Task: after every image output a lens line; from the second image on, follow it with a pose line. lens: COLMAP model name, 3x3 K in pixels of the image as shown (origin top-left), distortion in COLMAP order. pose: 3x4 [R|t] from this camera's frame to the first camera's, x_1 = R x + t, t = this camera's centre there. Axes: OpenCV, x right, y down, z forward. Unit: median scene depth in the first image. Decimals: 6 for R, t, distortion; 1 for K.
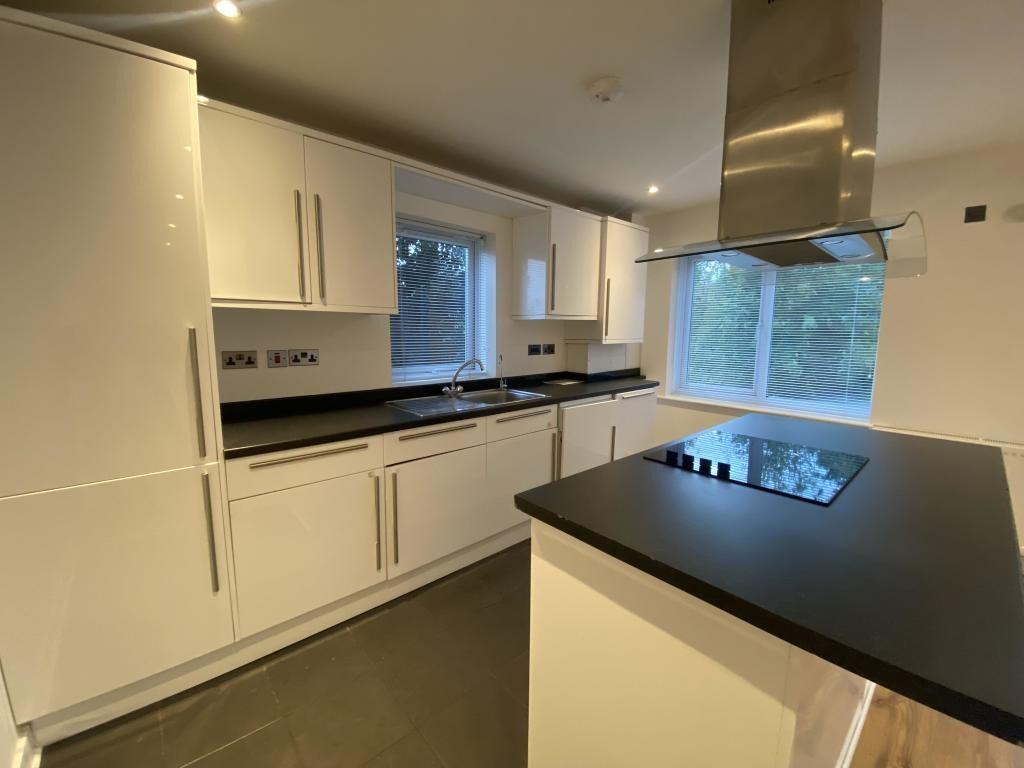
lens RADIAL K [[417.5, 0, 508.3], [0, 417.5, 381.9], [0, 0, 1]] dist [0.023861, -0.022848]
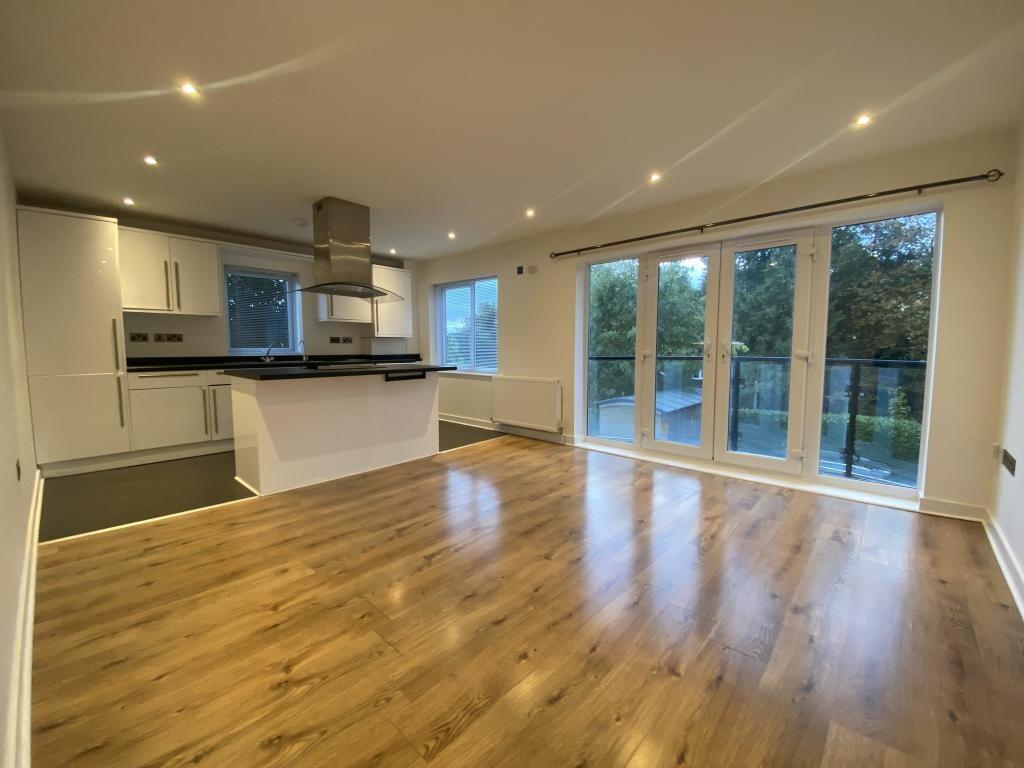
lens RADIAL K [[417.5, 0, 508.3], [0, 417.5, 381.9], [0, 0, 1]] dist [0.023861, -0.022848]
pose [[0.994750, -0.011047, 0.101741, 0.972043], [0.014623, 0.999299, -0.034463, 0.266895], [-0.101288, 0.035770, 0.994214, -1.249910]]
